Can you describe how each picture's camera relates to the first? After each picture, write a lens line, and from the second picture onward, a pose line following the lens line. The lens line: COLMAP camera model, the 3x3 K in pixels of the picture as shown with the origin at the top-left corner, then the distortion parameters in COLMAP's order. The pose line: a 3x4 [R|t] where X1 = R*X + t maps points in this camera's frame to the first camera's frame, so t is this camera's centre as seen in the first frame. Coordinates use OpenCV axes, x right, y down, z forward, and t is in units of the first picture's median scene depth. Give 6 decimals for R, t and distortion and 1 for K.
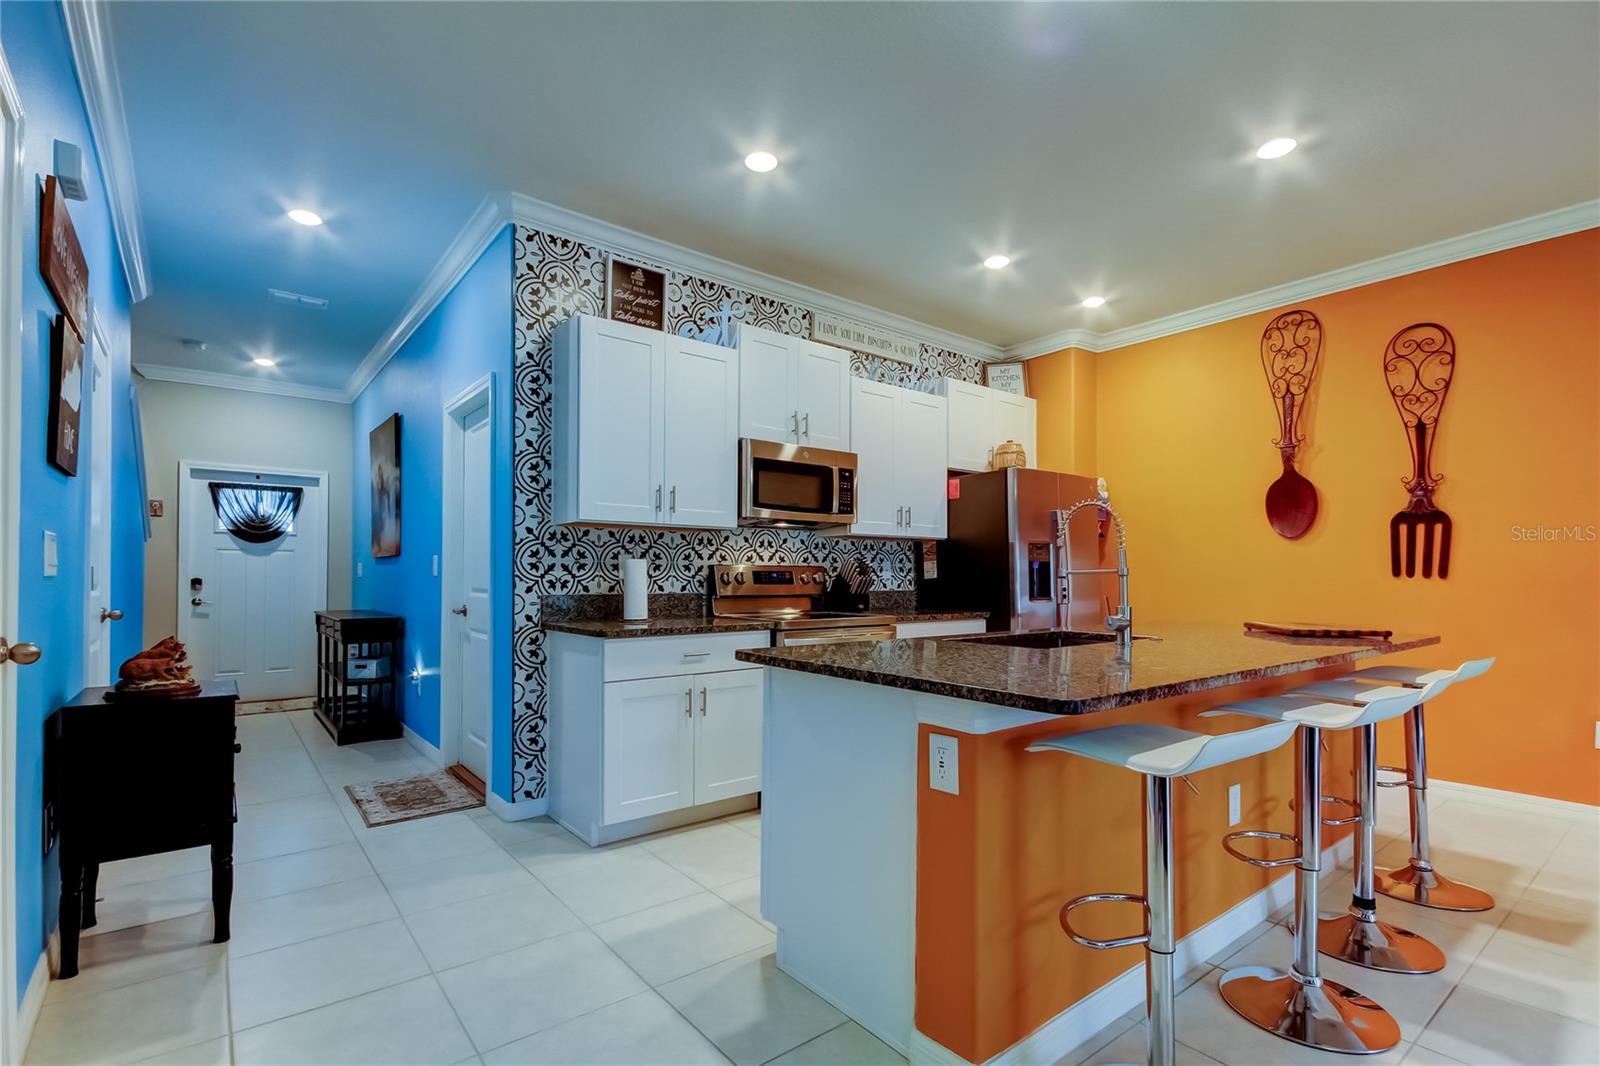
lens RADIAL K [[742.3, 0, 801.1], [0, 742.3, 570.9], [0, 0, 1]] dist [0.021236, -0.003100]
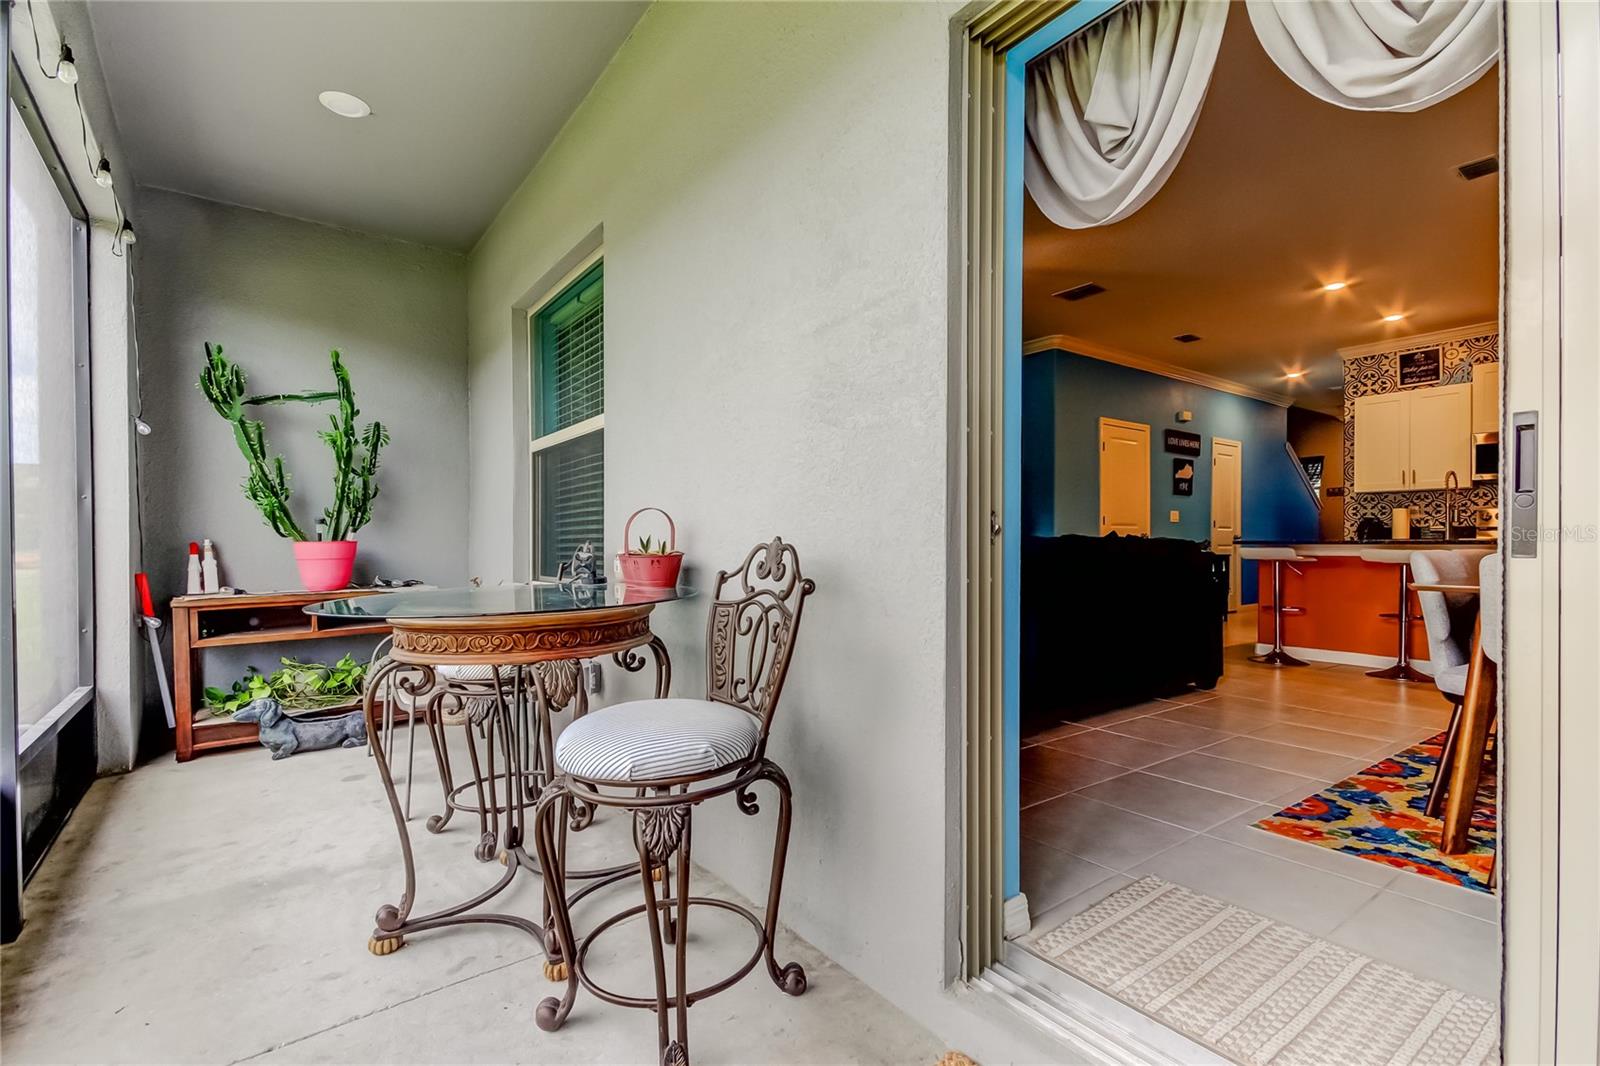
lens RADIAL K [[742.3, 0, 791.3], [0, 742.3, 546.5], [0, 0, 1]] dist [0.021236, -0.003100]
pose [[-0.038199, -0.000936, -0.999270, 1.621786], [0.009671, 0.999952, -0.001306, 0.064177], [0.999223, -0.009714, -0.038188, -0.475777]]
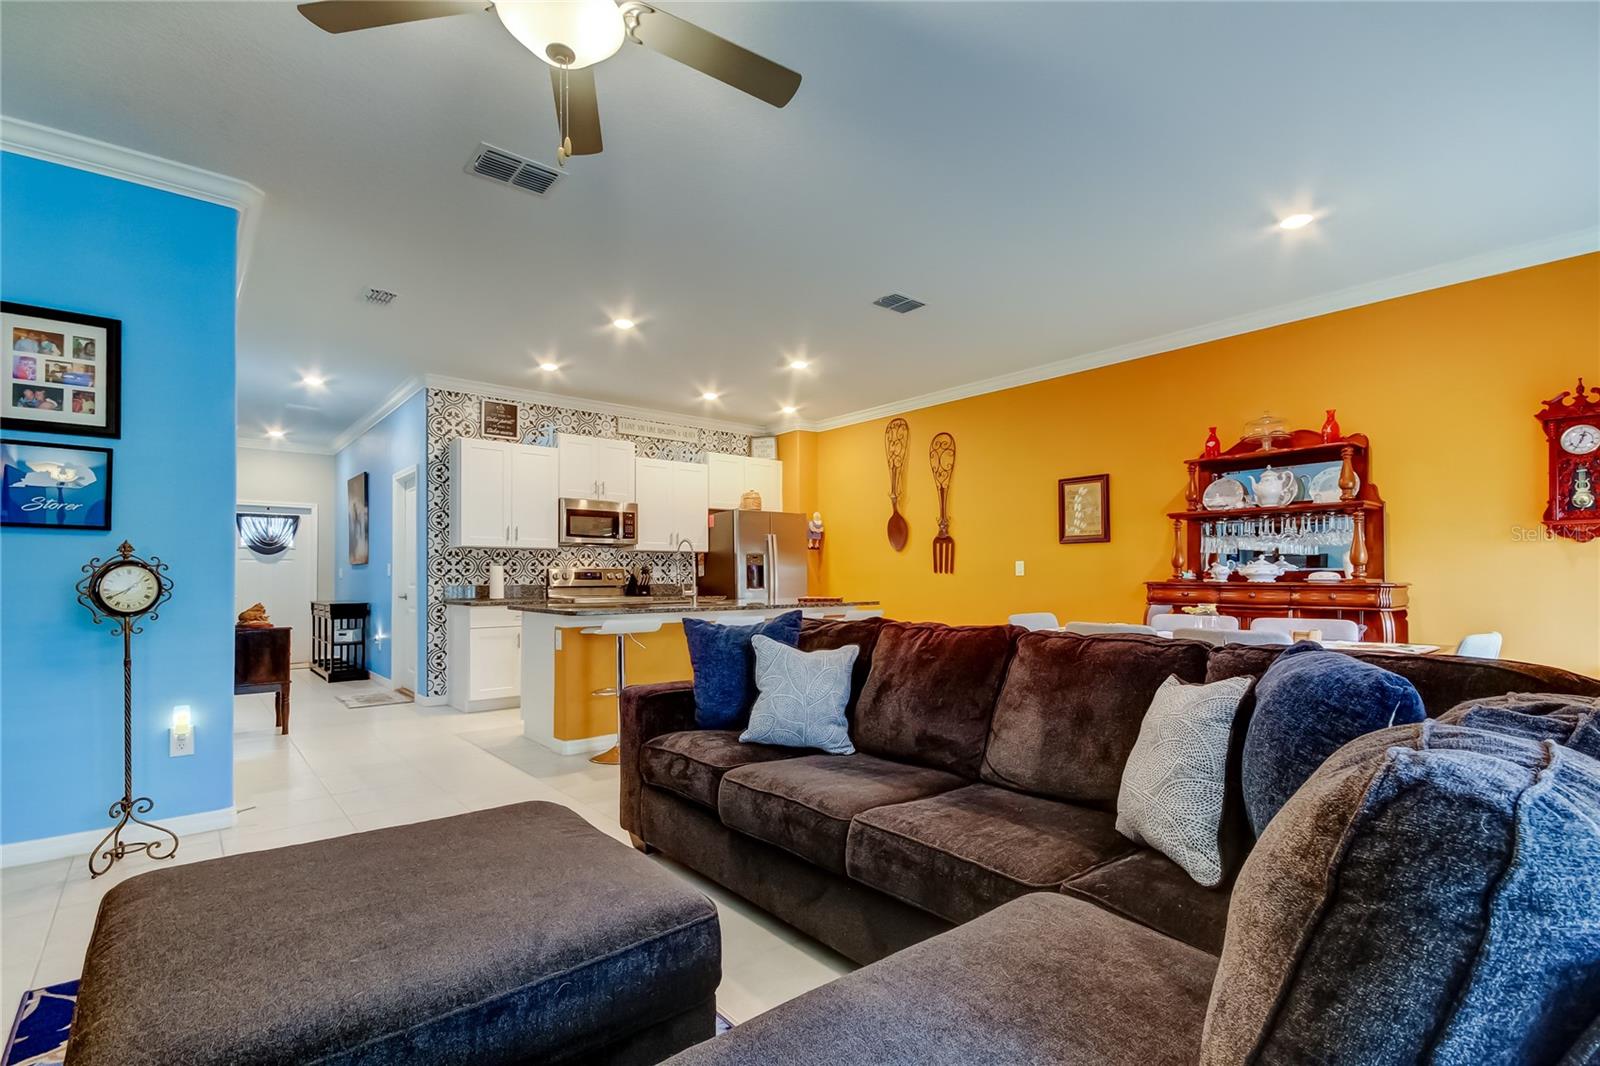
lens RADIAL K [[742.3, 0, 797.7], [0, 742.3, 567.5], [0, 0, 1]] dist [0.021236, -0.003100]
pose [[0.999737, -0.005708, 0.022200, 0.426914], [0.005840, 0.999966, -0.005898, 0.002879], [-0.022166, 0.006026, 0.999736, -0.760233]]
